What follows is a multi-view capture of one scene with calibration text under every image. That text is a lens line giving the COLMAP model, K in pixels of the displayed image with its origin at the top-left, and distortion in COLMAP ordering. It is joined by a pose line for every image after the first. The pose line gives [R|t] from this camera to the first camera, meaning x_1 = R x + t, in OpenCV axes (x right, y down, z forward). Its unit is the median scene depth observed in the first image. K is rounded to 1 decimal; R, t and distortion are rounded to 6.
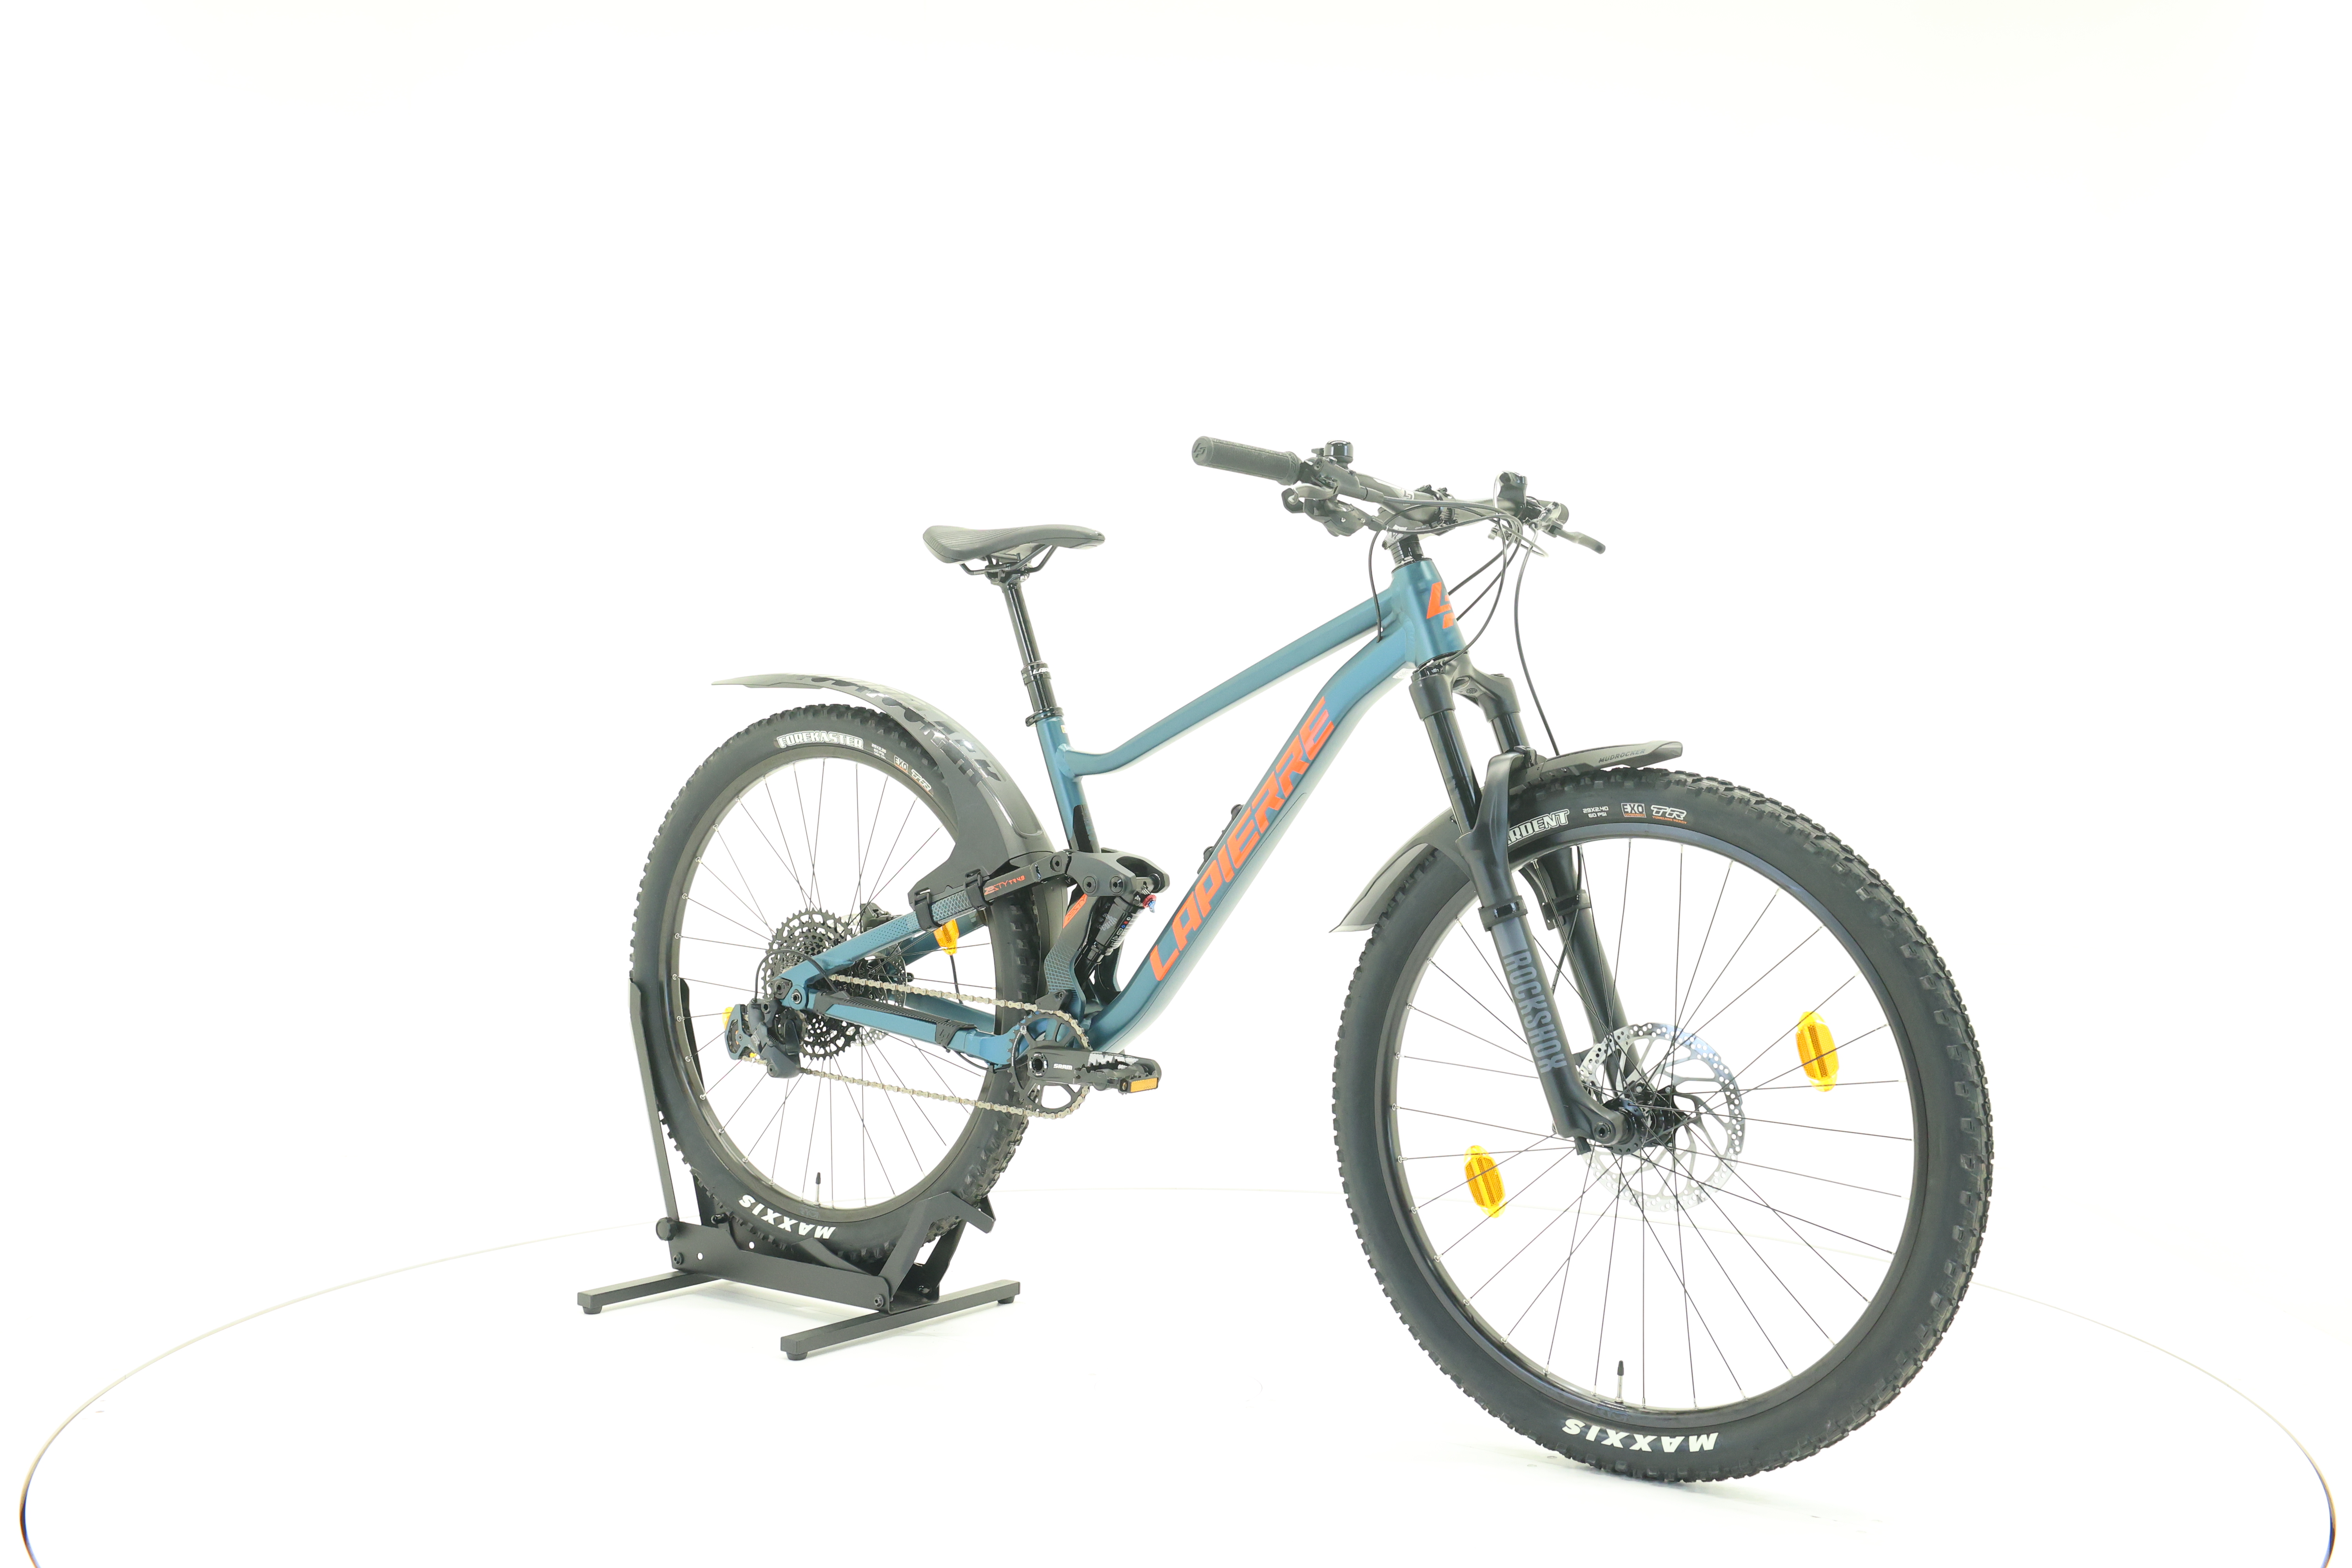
lens RADIAL K [[2497.7, 0, 1176.0], [0, 2497.7, 784.0], [0, 0, 1]] dist [-0.005682, 0.007324]
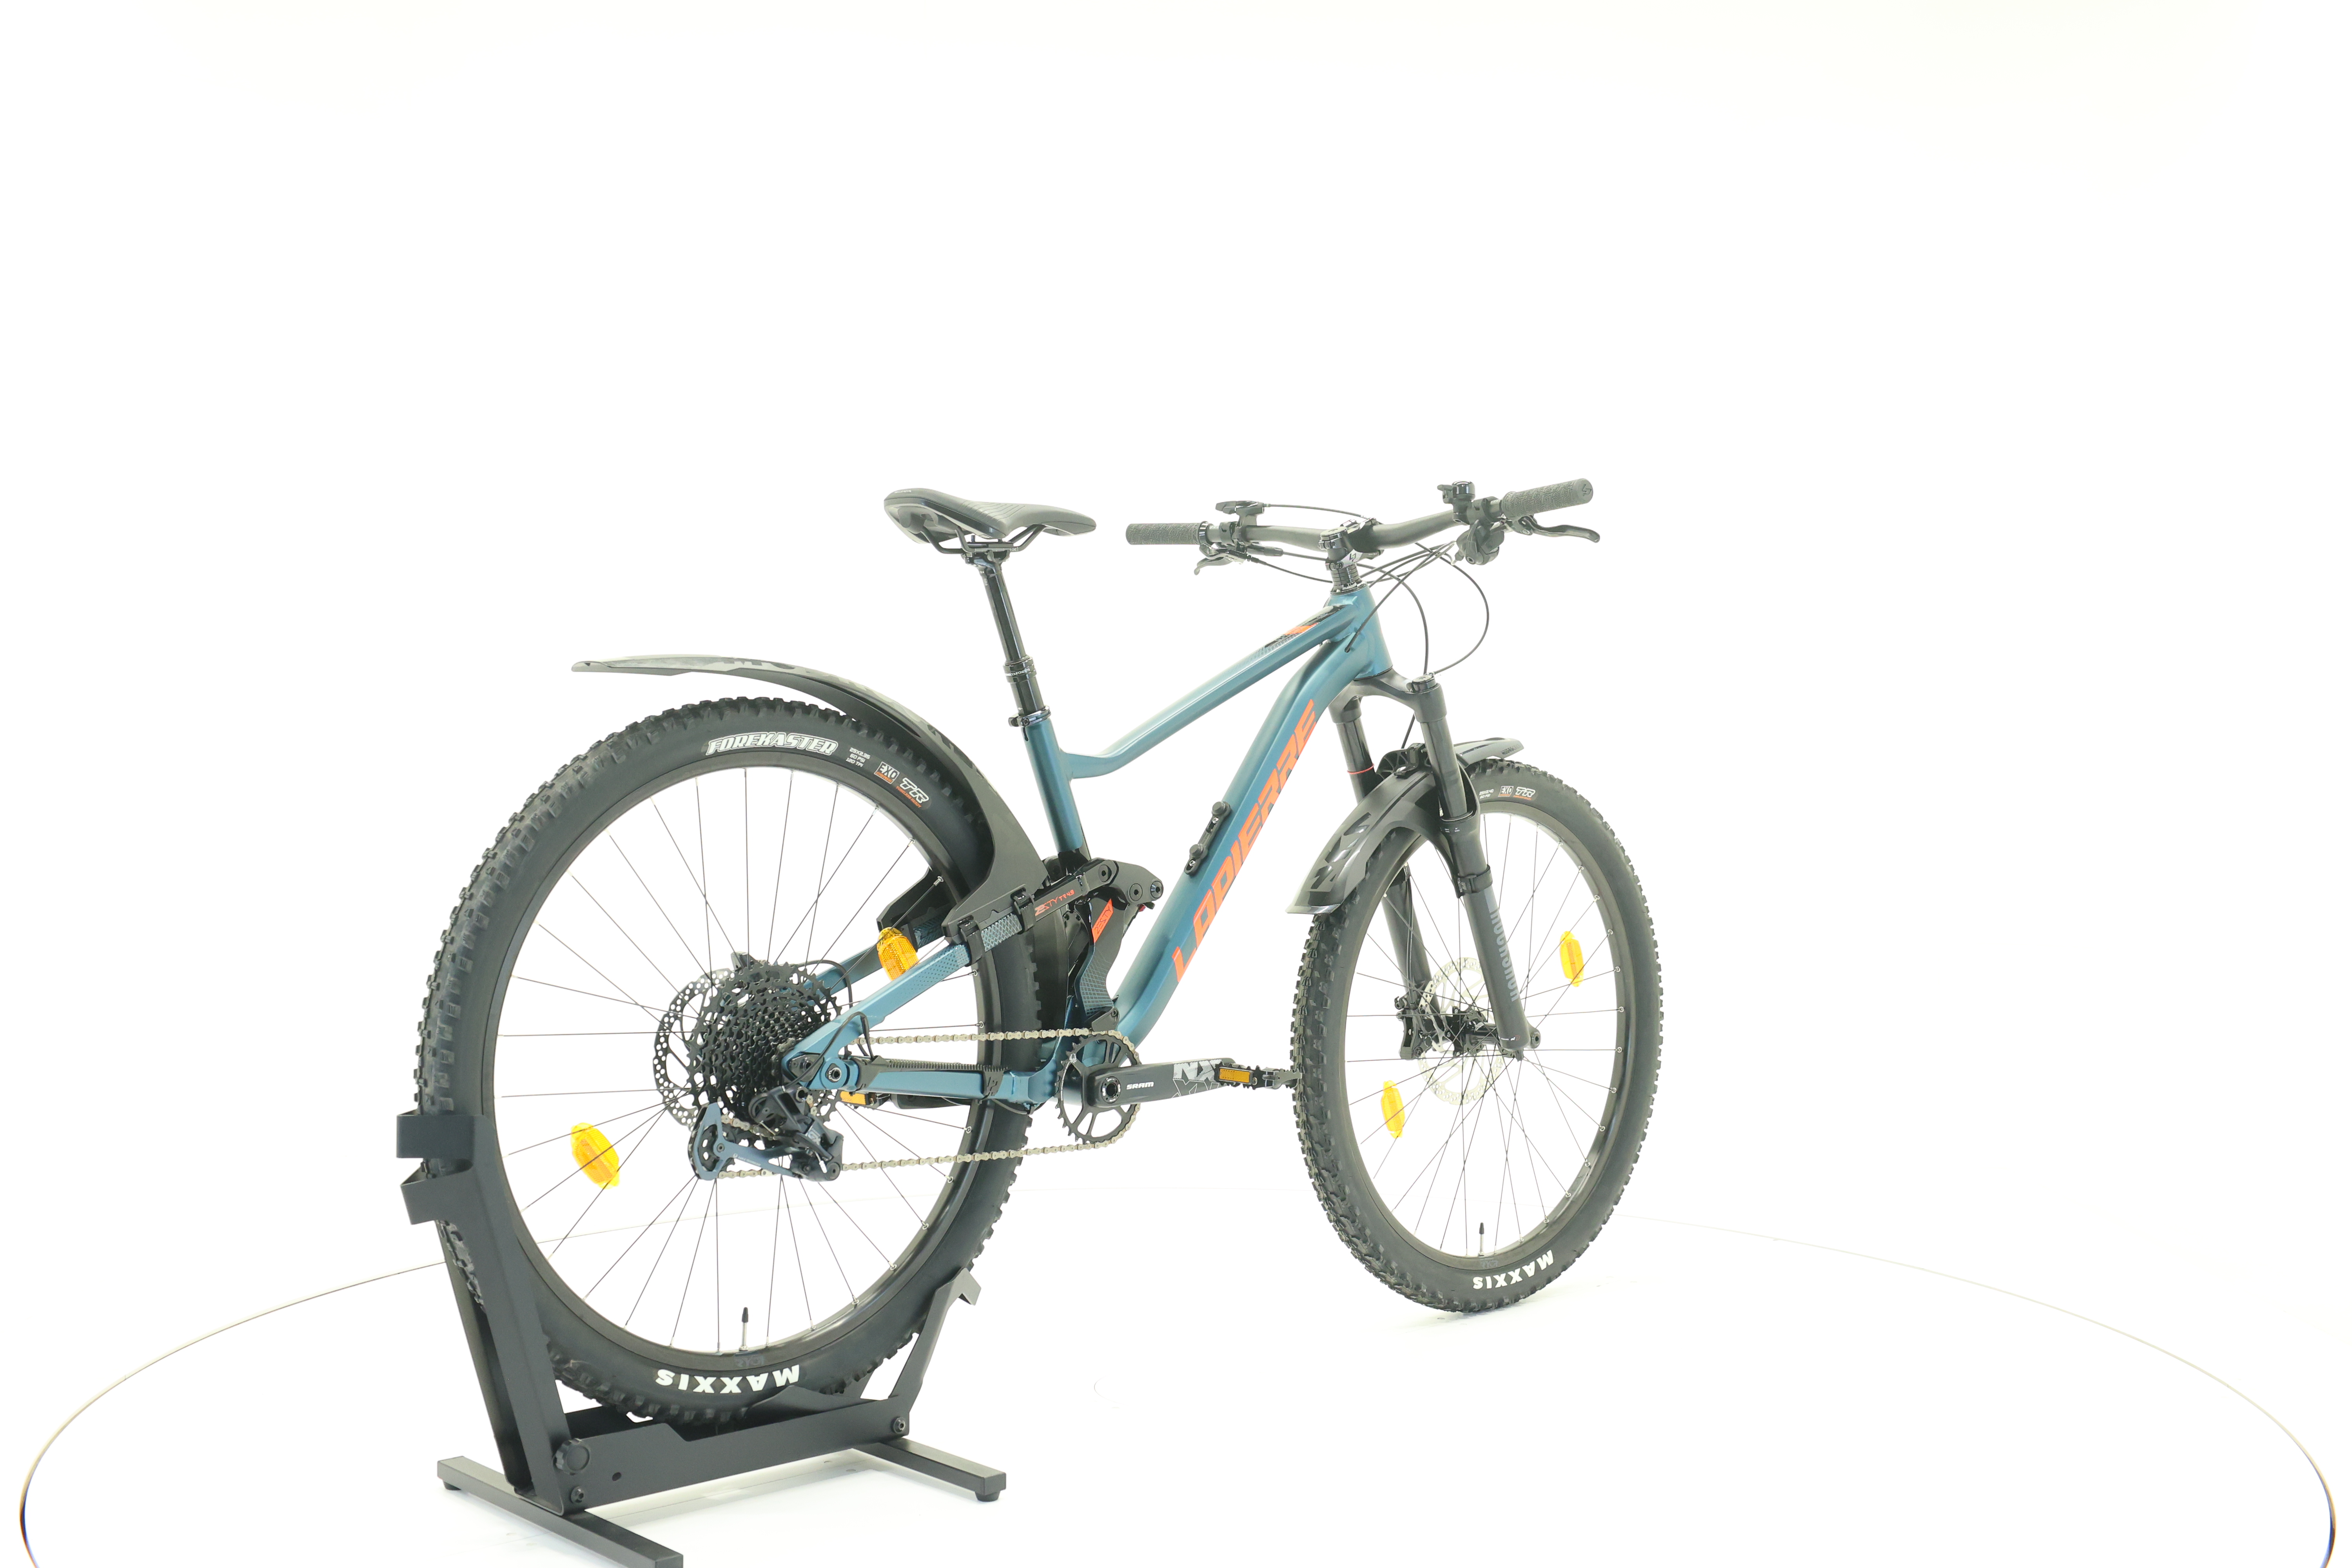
lens RADIAL K [[2497.7, 0, 1176.0], [0, 2497.7, 784.0], [0, 0, 1]] dist [-0.005682, 0.007324]
pose [[0.171946, -0.024717, 0.984796, -0.964395], [0.018679, 0.999587, 0.021827, -0.021530], [-0.984929, 0.014642, 0.172337, 0.813246]]
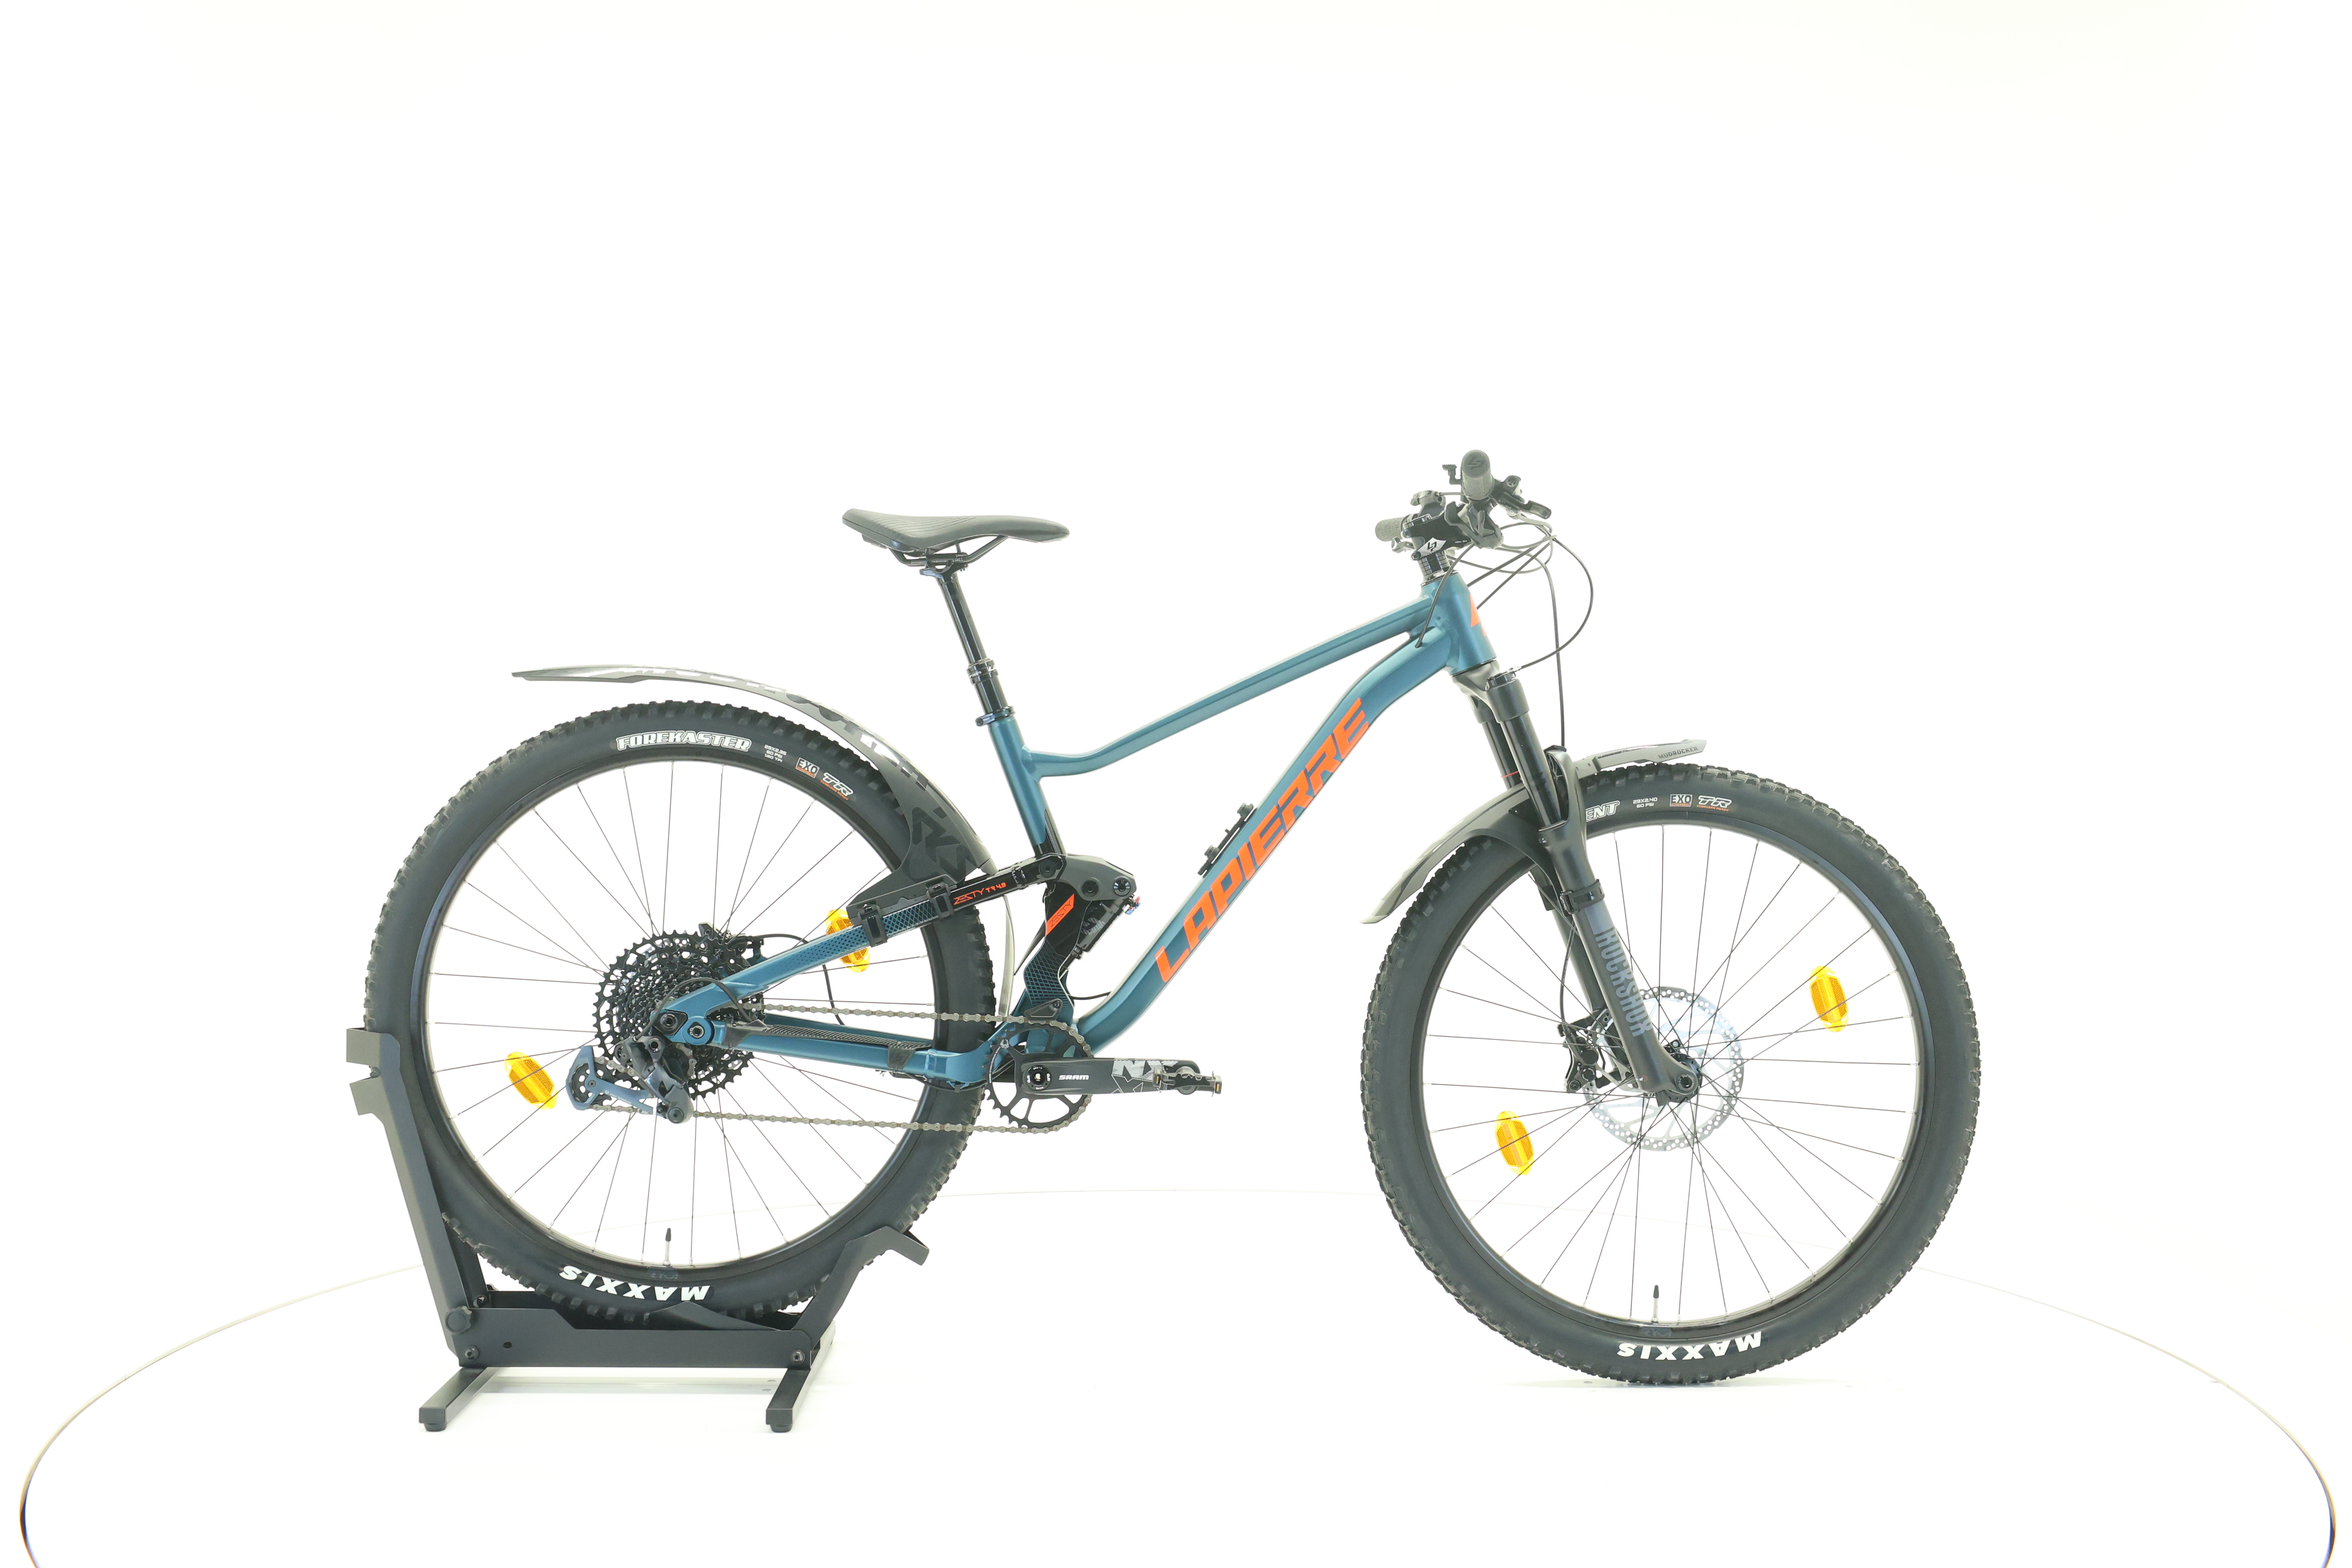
lens RADIAL K [[2497.7, 0, 1176.0], [0, 2497.7, 784.0], [0, 0, 1]] dist [-0.005682, 0.007324]
pose [[0.785305, -0.015947, 0.618904, -0.606667], [0.012555, 0.999873, 0.009832, -0.009724], [-0.618982, 0.000050, 0.785405, 0.211404]]
